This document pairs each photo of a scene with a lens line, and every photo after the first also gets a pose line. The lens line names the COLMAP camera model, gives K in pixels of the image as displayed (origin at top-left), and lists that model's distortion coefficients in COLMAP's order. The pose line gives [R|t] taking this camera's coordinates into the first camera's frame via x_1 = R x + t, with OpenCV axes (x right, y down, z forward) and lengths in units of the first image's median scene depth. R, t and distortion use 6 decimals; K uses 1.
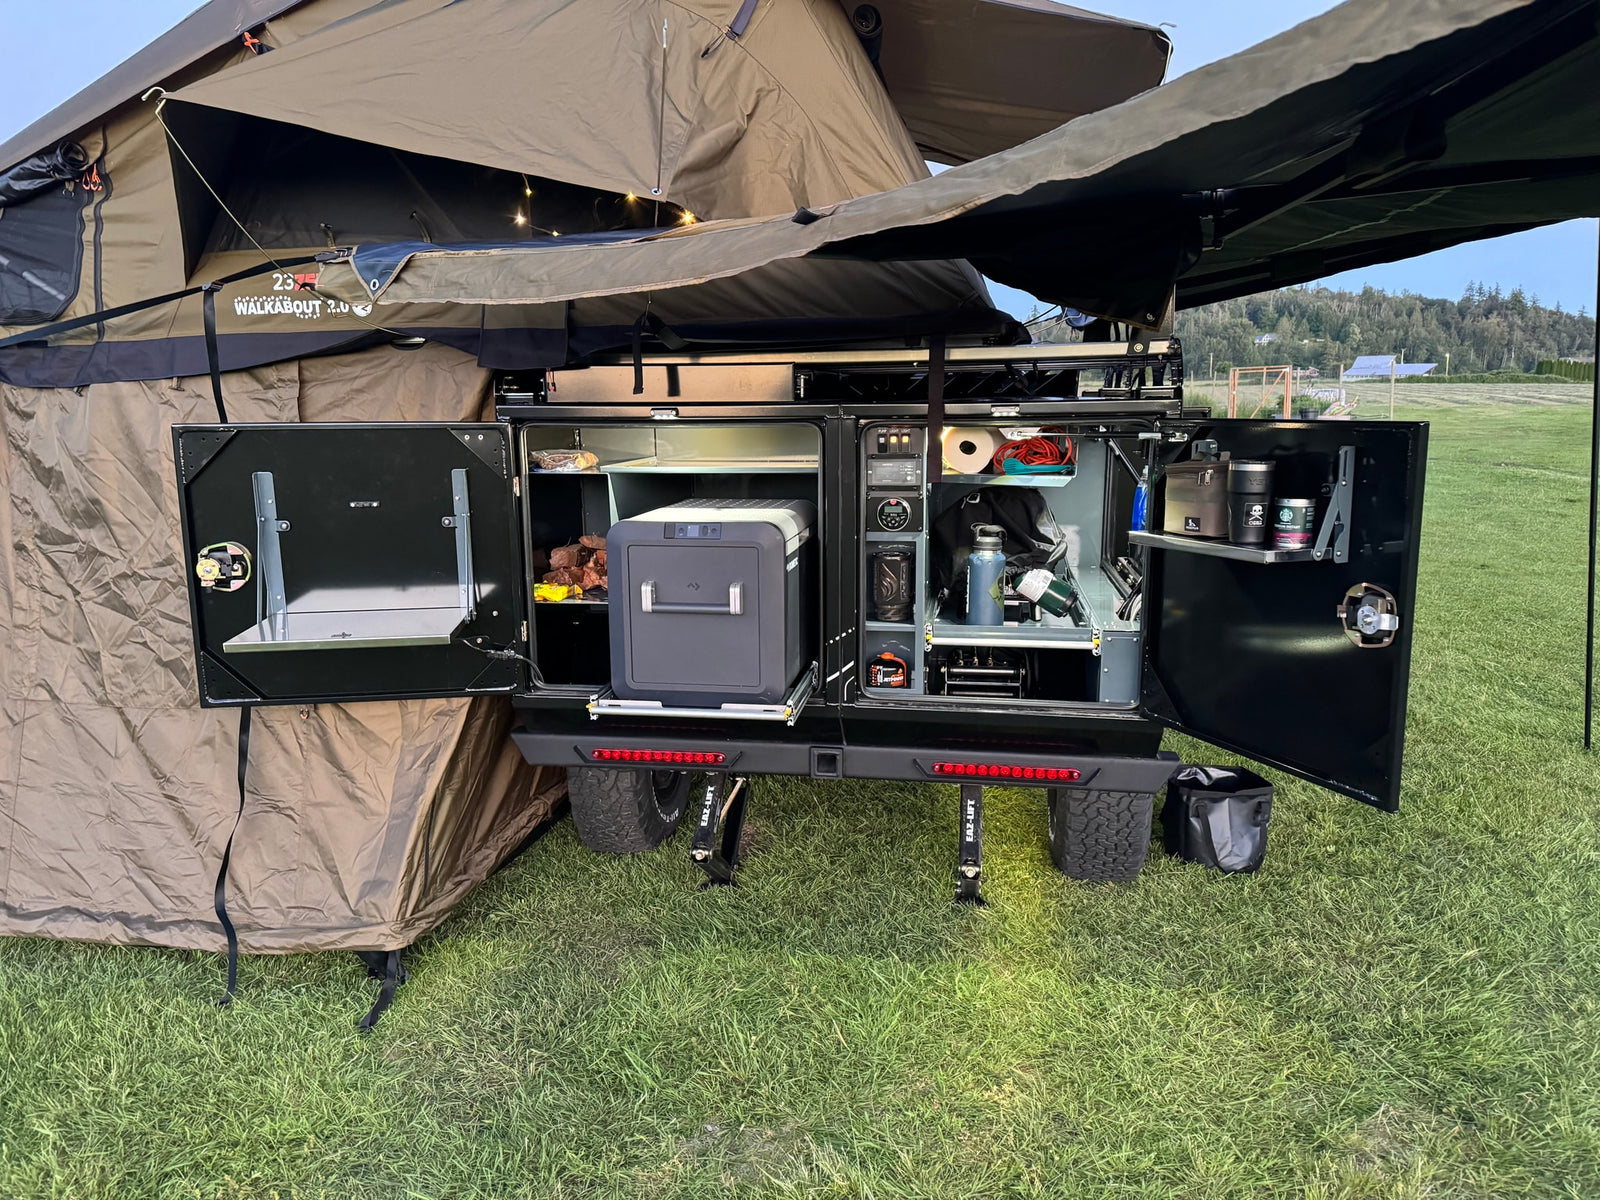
lens RADIAL K [[1126.4, 0, 813.0], [0, 1126.4, 602.5], [0, 0, 1]] dist [-0.003077, -0.019223]
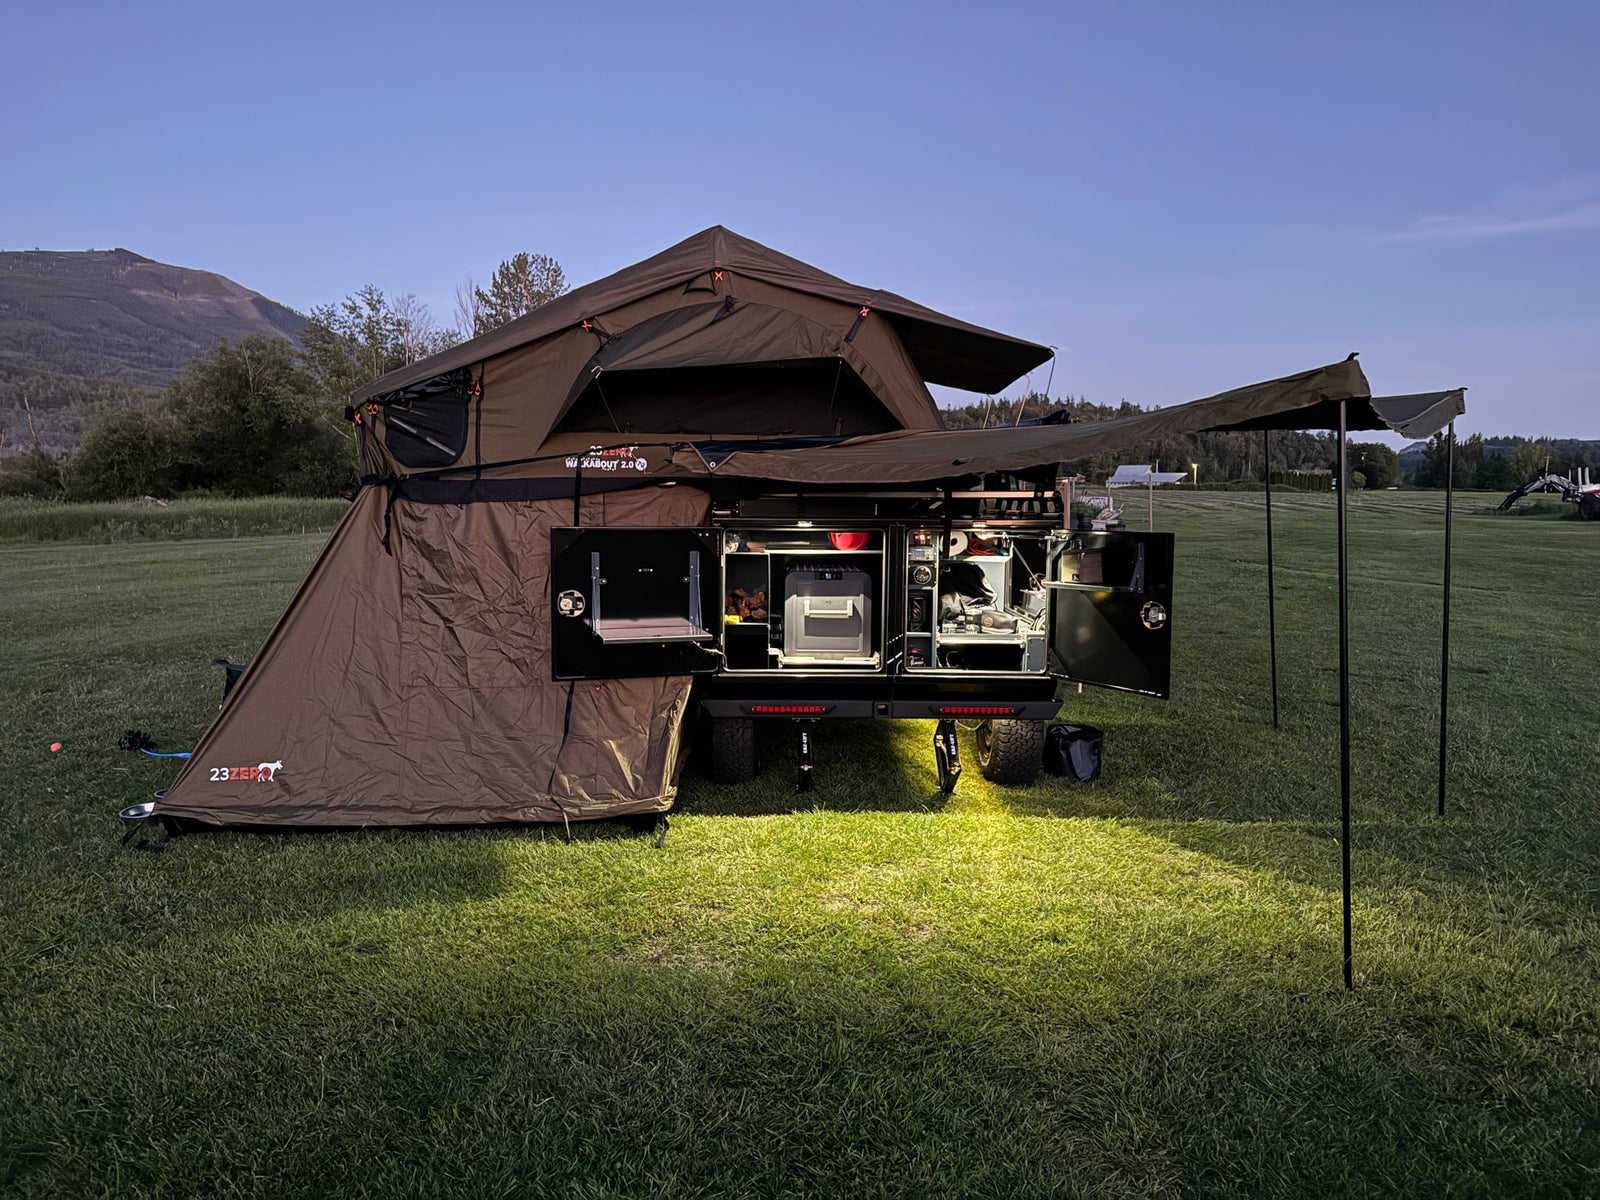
lens RADIAL K [[1126.4, 0, 797.7], [0, 1126.4, 608.5], [0, 0, 1]] dist [-0.003077, -0.019223]
pose [[0.985853, -0.002797, 0.167588, -0.432961], [0.016309, 0.996717, -0.079305, 0.120246], [-0.166816, 0.080916, 0.982662, -0.812550]]
